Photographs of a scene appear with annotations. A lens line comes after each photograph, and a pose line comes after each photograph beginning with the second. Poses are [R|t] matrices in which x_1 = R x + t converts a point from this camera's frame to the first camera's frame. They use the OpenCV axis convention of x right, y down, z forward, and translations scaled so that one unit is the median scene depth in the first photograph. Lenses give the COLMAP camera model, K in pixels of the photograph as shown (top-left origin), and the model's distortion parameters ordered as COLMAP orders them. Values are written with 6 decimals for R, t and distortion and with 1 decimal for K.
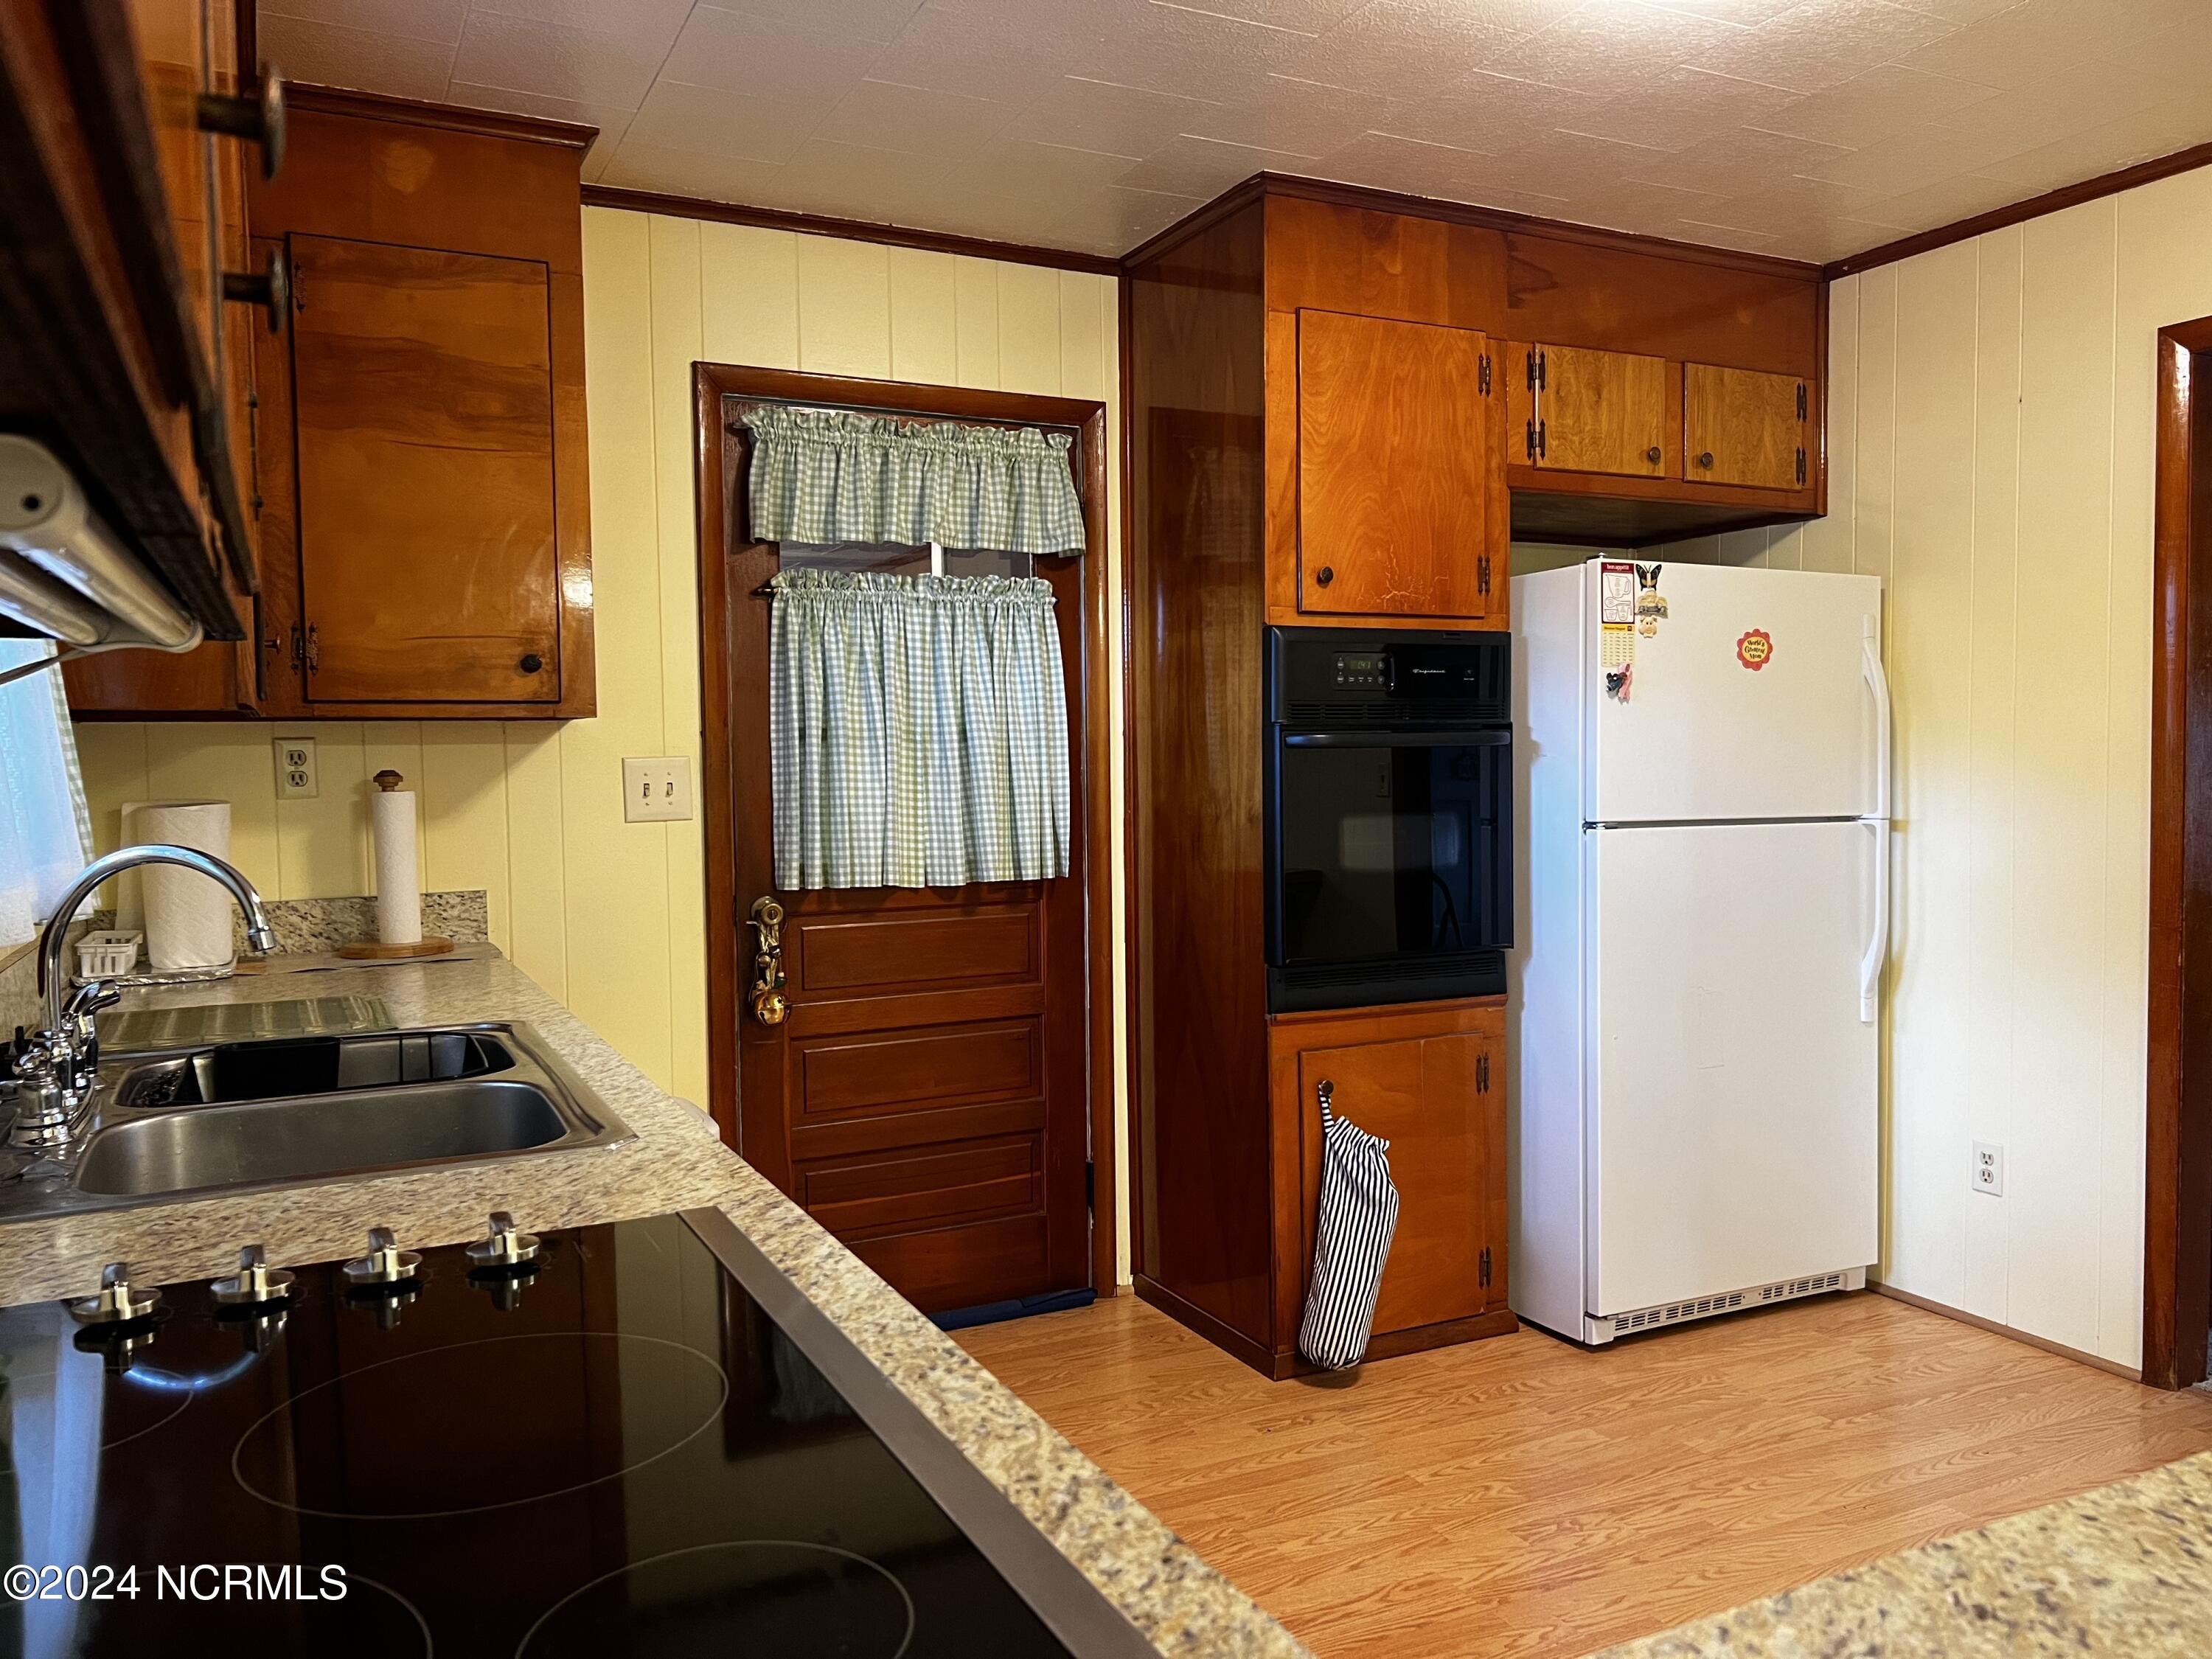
lens RADIAL K [[1695.4, 0, 1106.0], [0, 1695.4, 829.5], [0, 0, 1]] dist [0.054442, -0.005349]
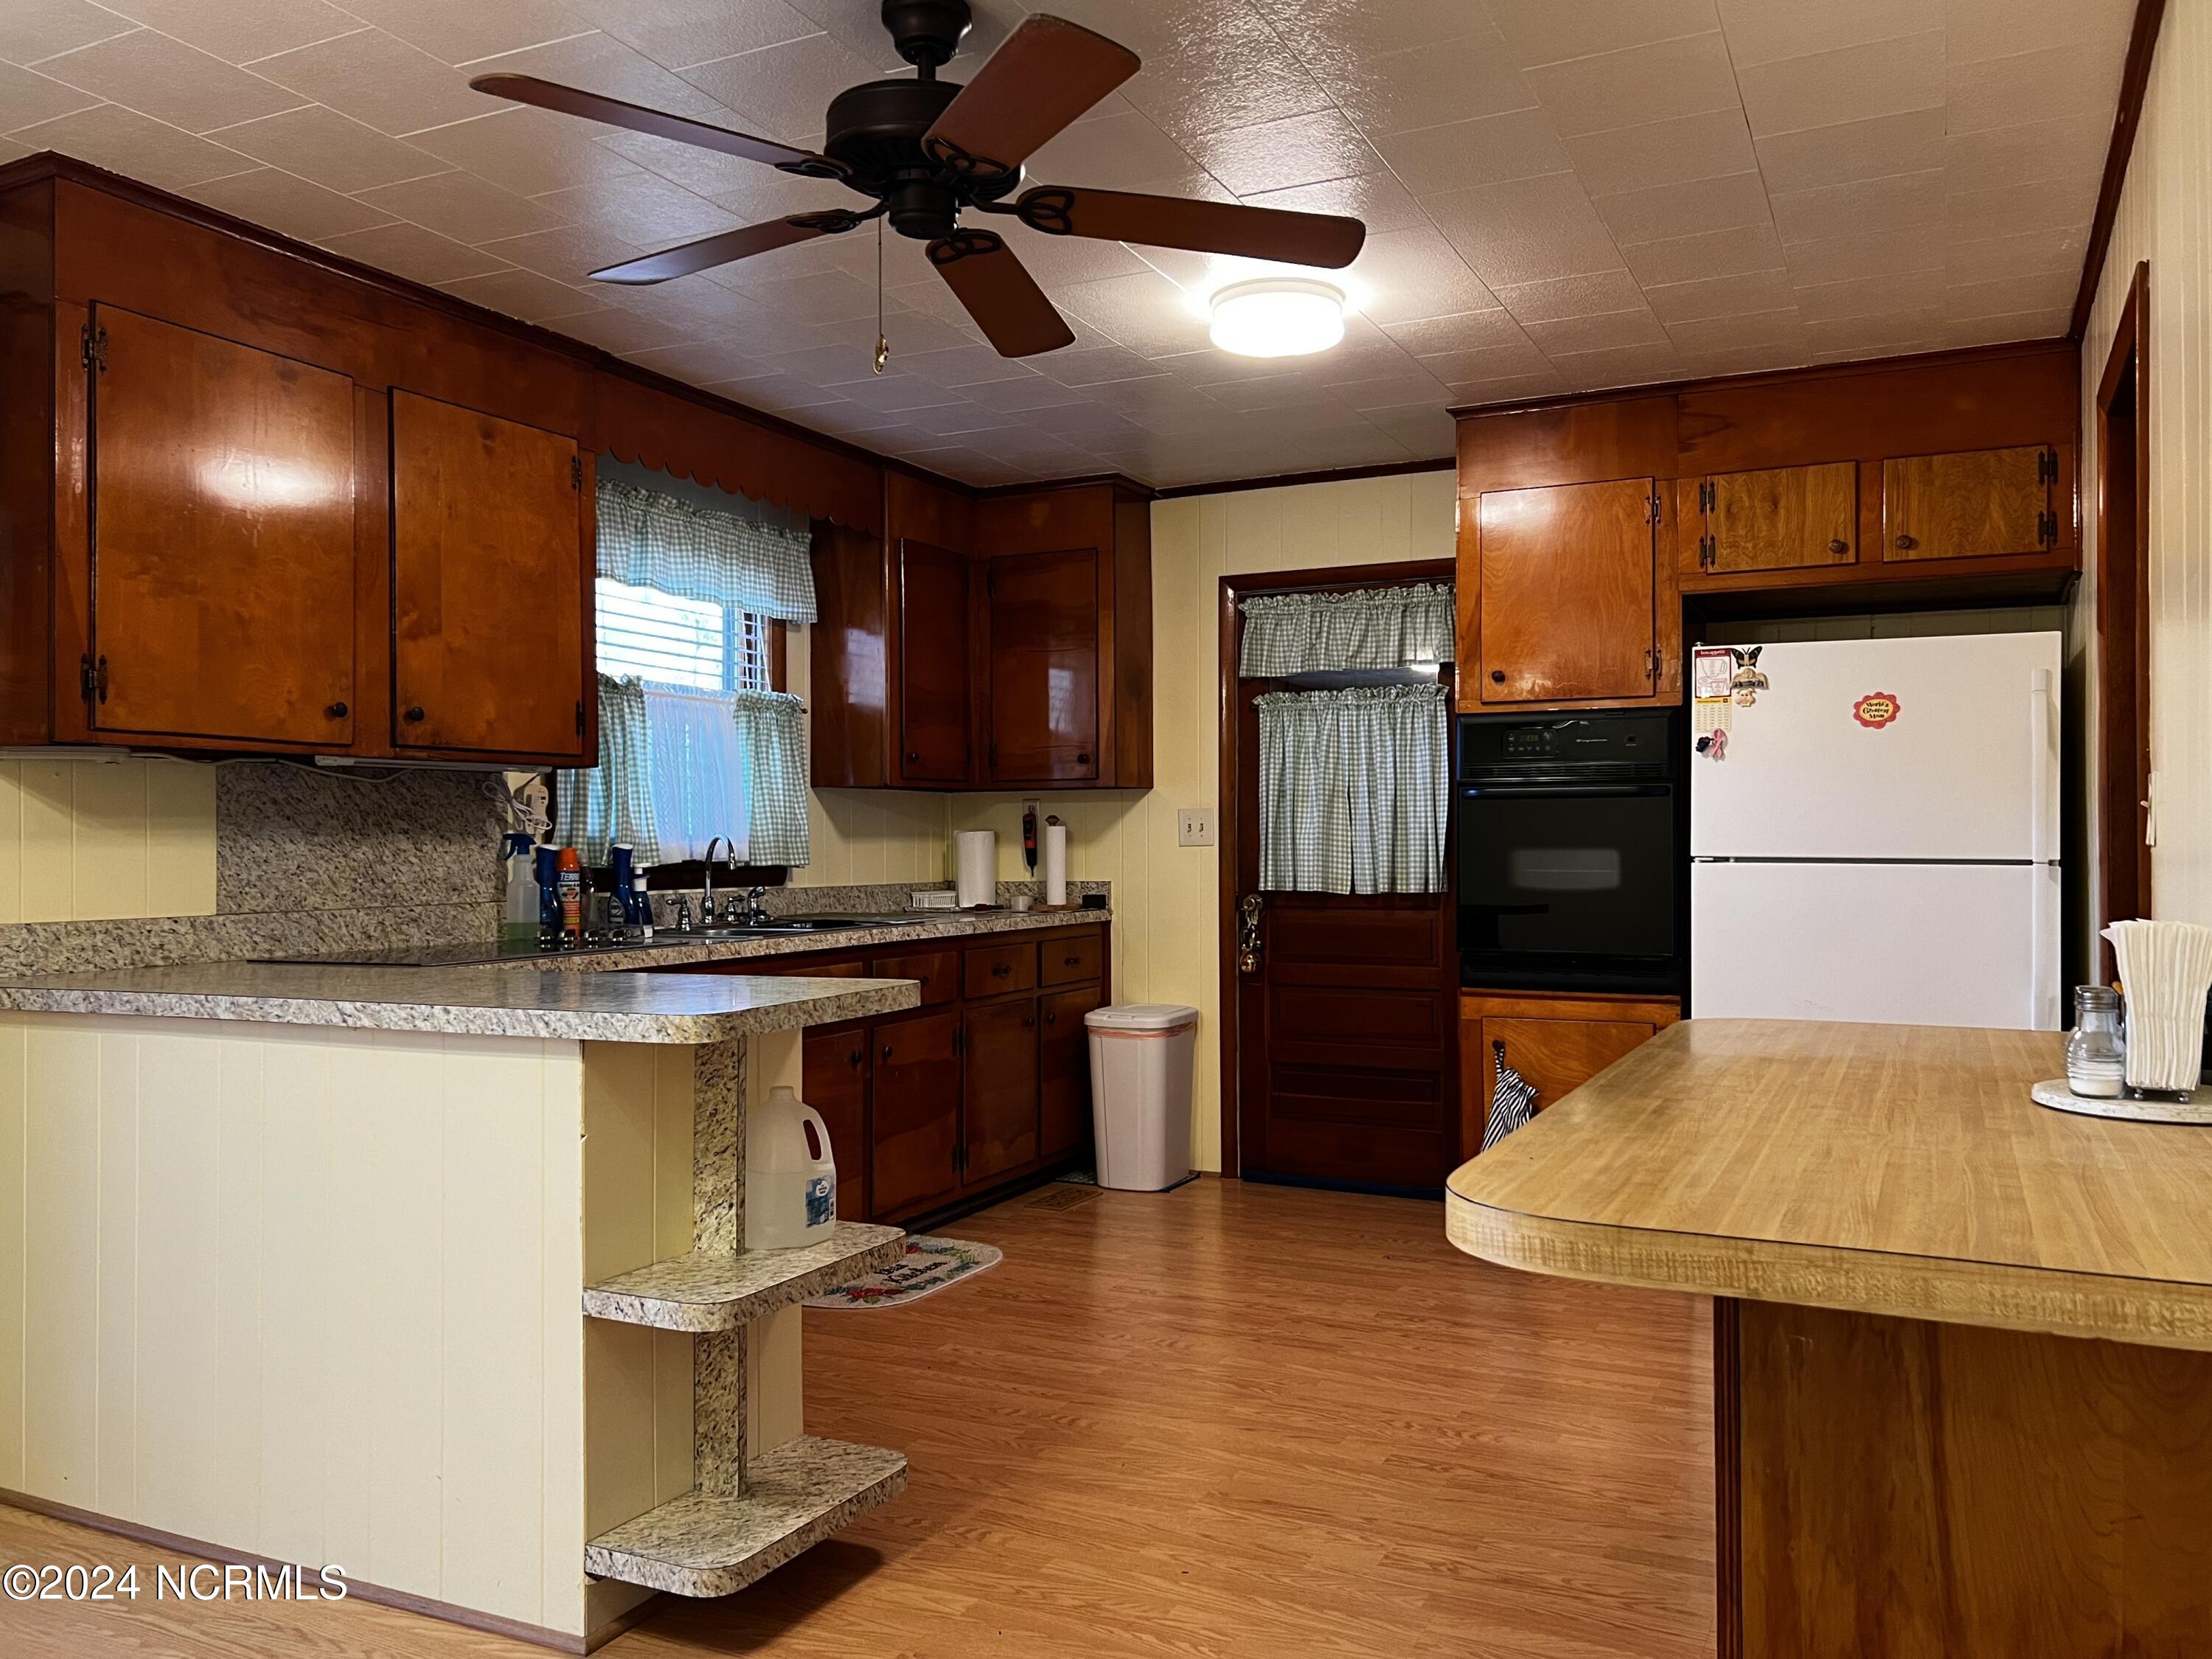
lens RADIAL K [[1695.4, 0, 1106.0], [0, 1695.4, 829.5], [0, 0, 1]] dist [0.054442, -0.005349]
pose [[0.603406, 0.004174, -0.797423, 1.001810], [-0.038199, 0.998990, -0.023677, 0.021171], [0.796518, 0.044747, 0.602956, -0.095766]]
